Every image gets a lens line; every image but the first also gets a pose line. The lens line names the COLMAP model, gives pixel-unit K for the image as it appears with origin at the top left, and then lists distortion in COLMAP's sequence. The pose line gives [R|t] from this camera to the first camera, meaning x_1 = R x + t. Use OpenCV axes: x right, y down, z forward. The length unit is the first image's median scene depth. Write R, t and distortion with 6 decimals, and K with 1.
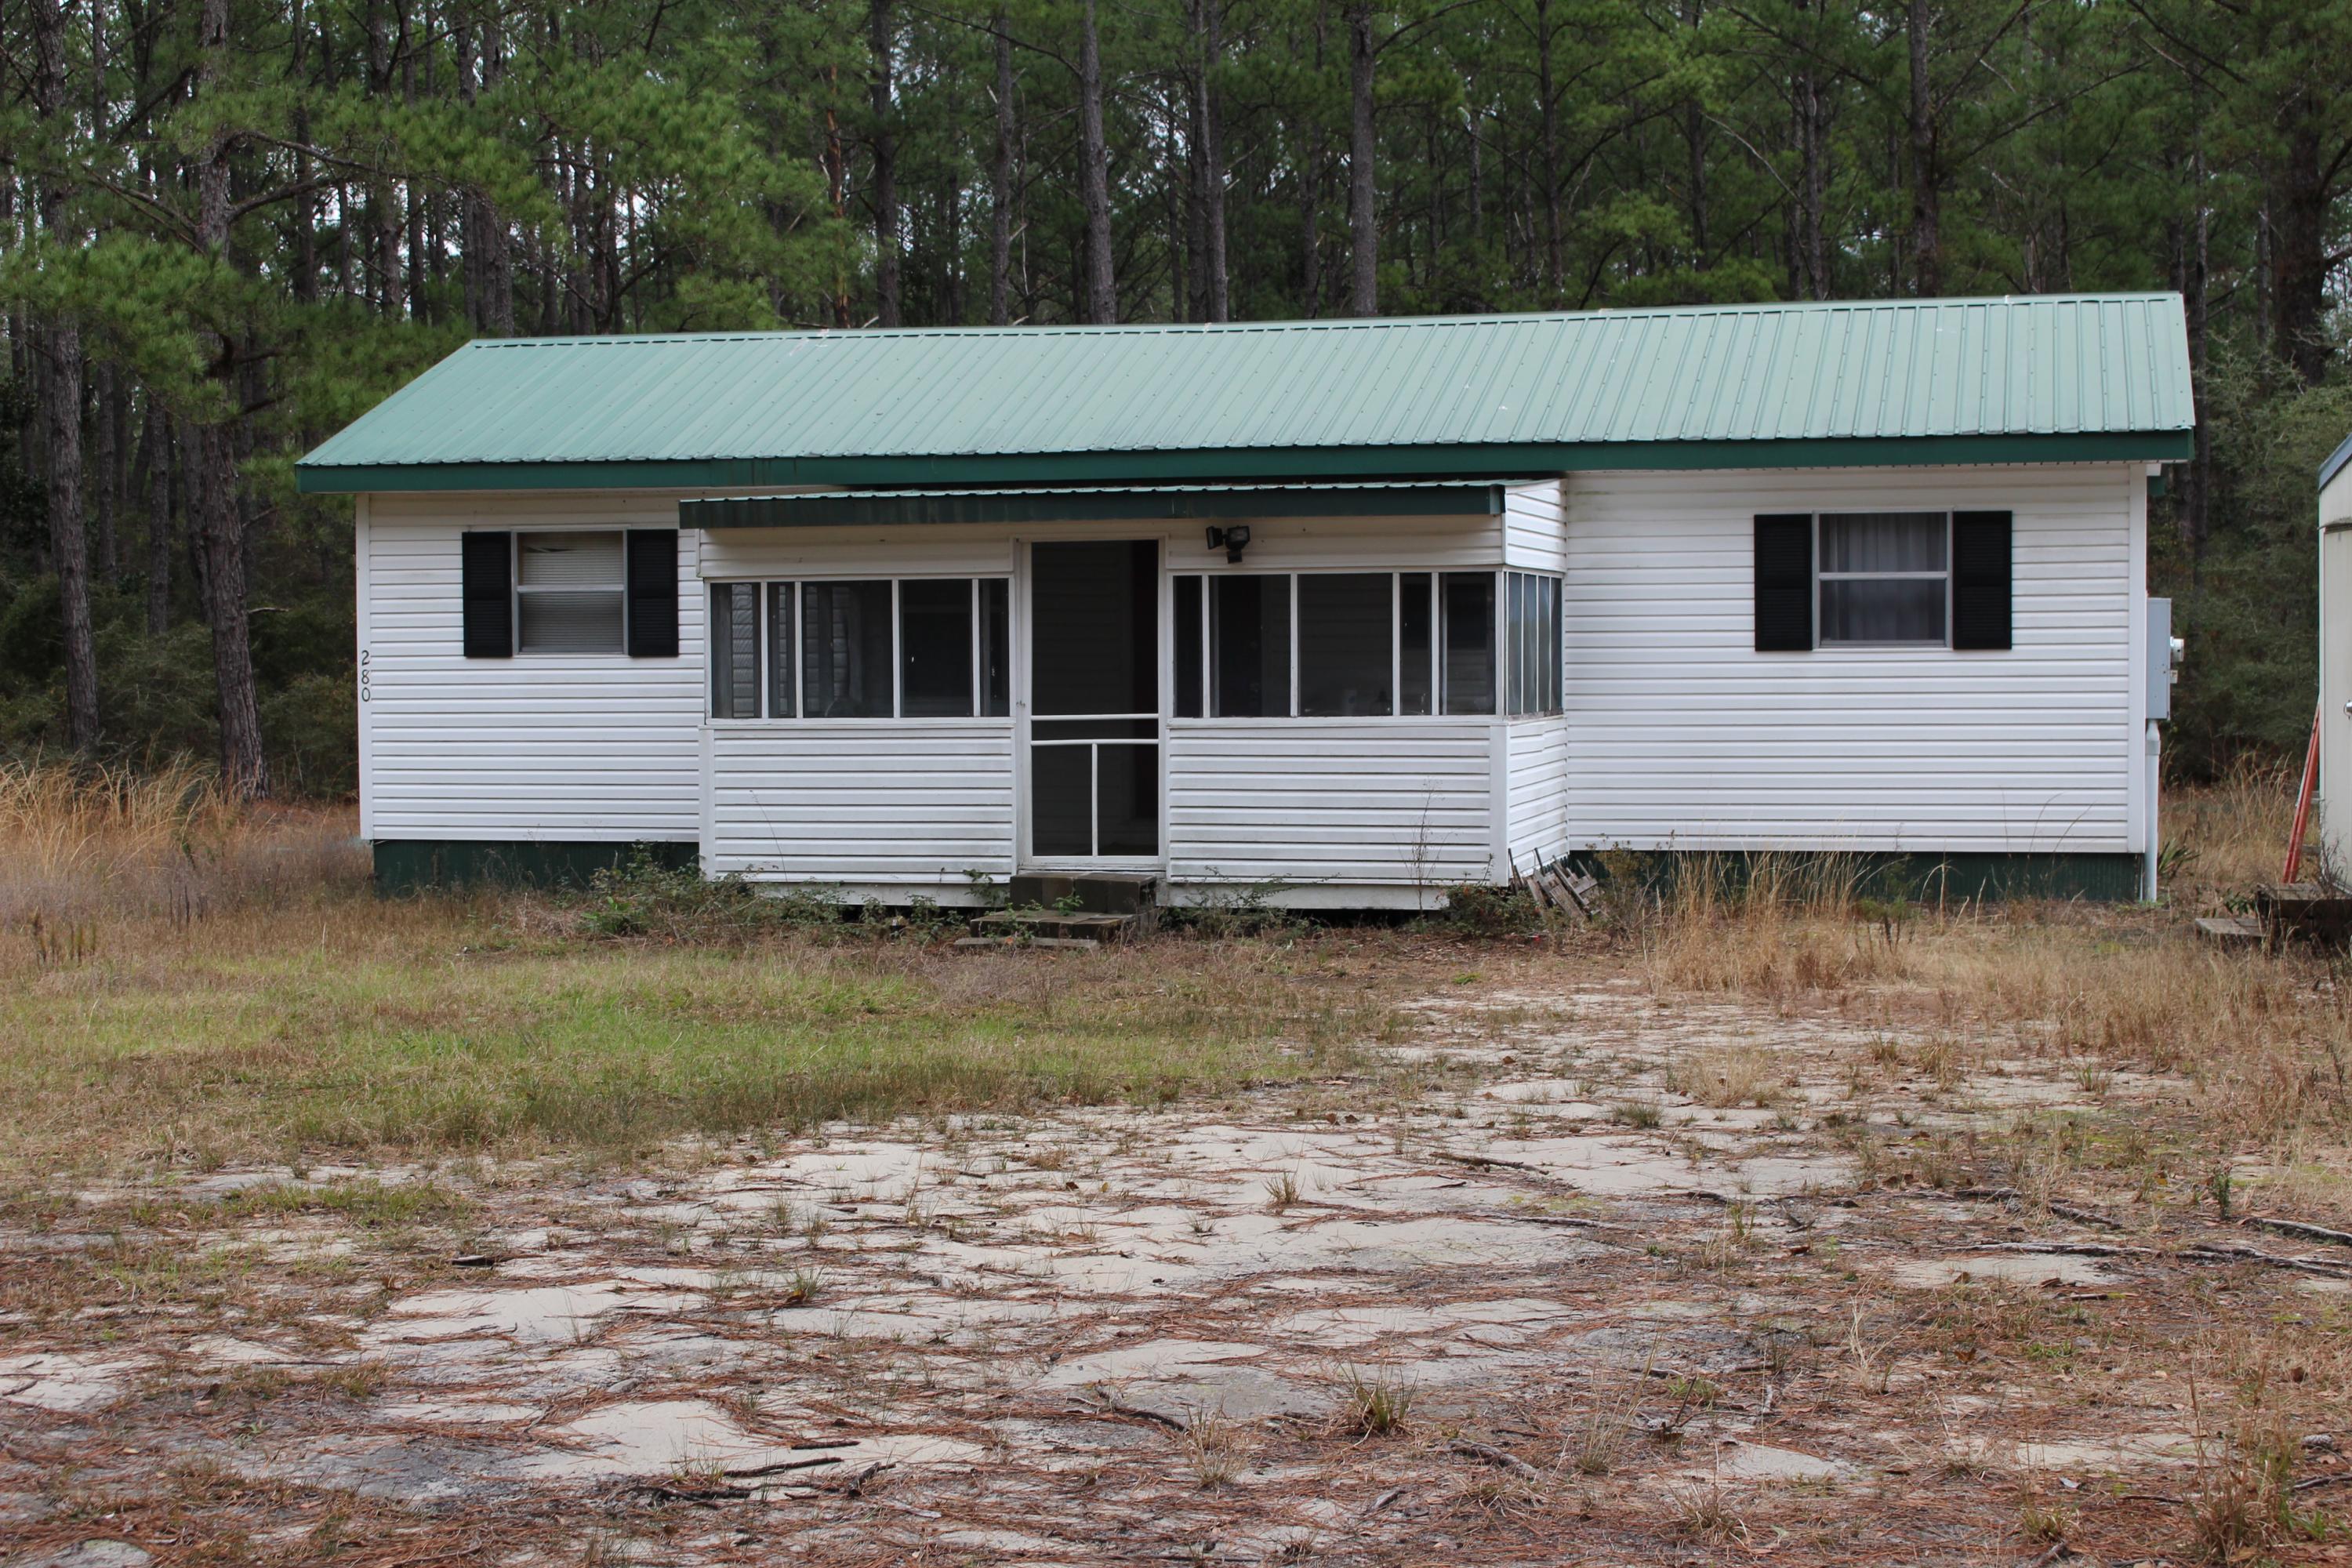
lens RADIAL K [[3784.3, 0, 1176.0], [0, 3784.3, 784.0], [0, 0, 1]] dist [-0.037133, -0.053007]
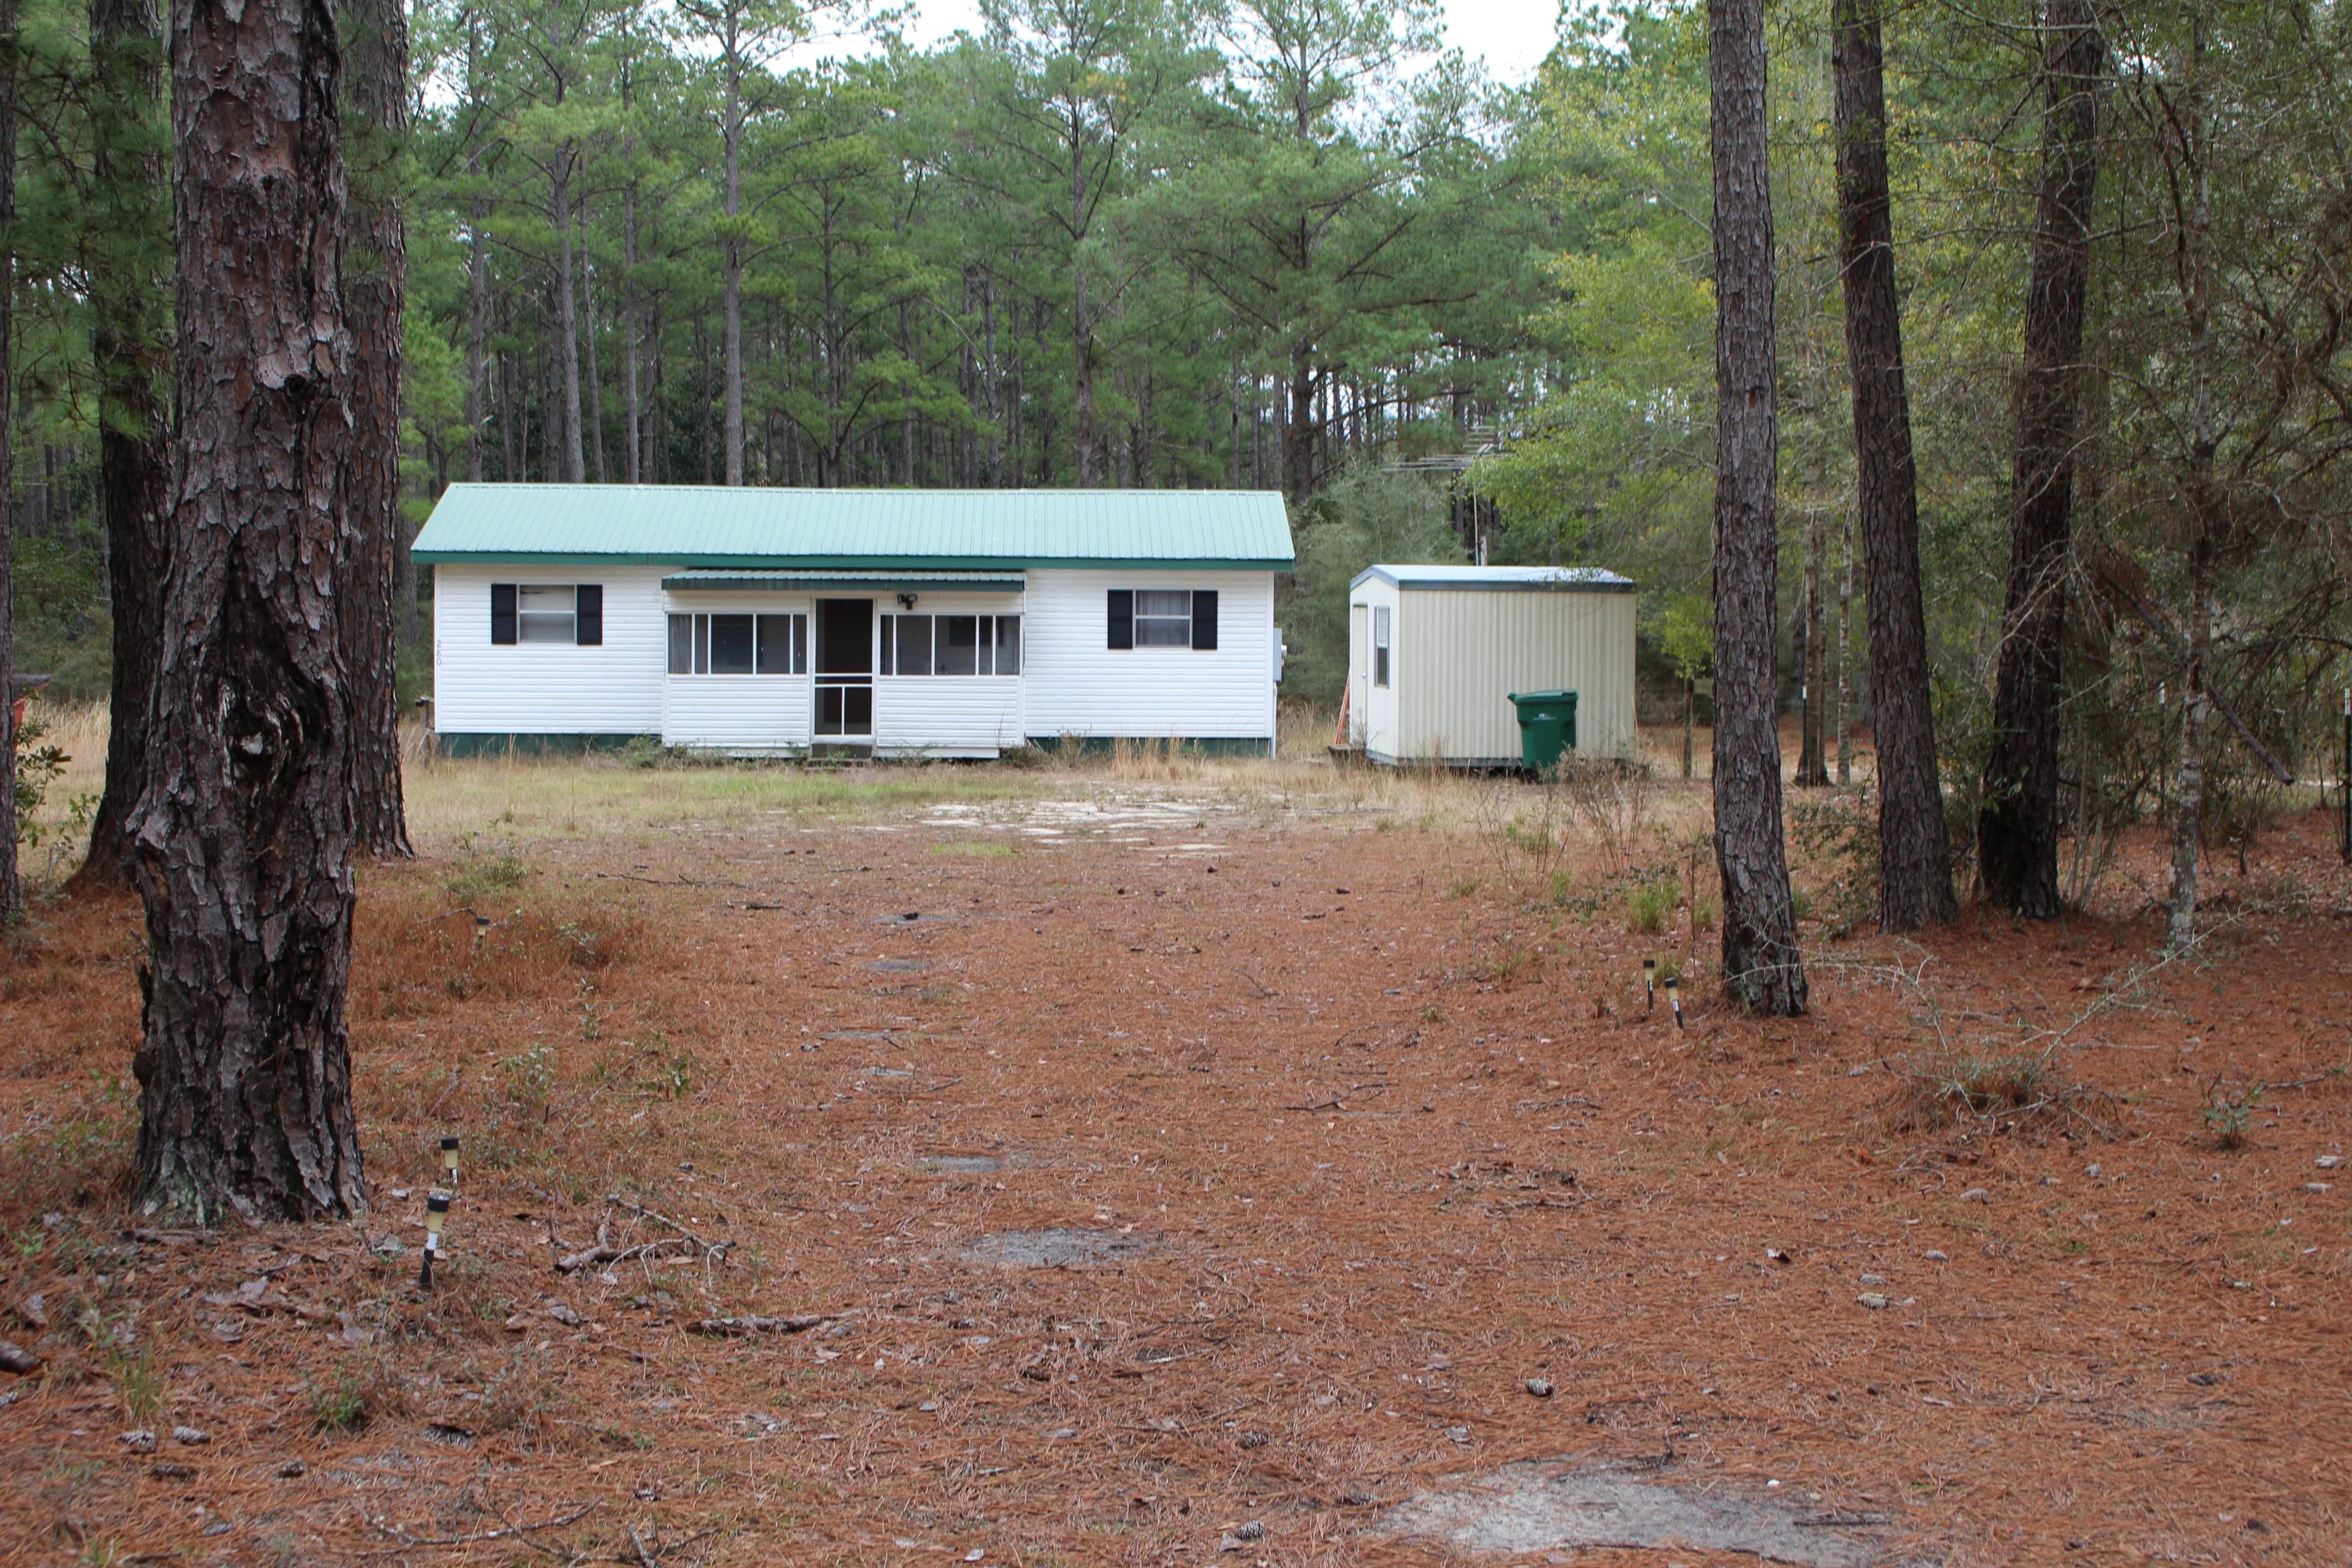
lens RADIAL K [[3040.2, 0, 1176.0], [0, 3040.2, 784.0], [0, 0, 1]] dist [-0.005336, -0.002582]
pose [[0.959040, -0.001147, 0.283267, -0.349510], [-0.003255, 0.999881, 0.015067, 0.020186], [-0.283251, -0.015372, 0.958923, -0.832908]]
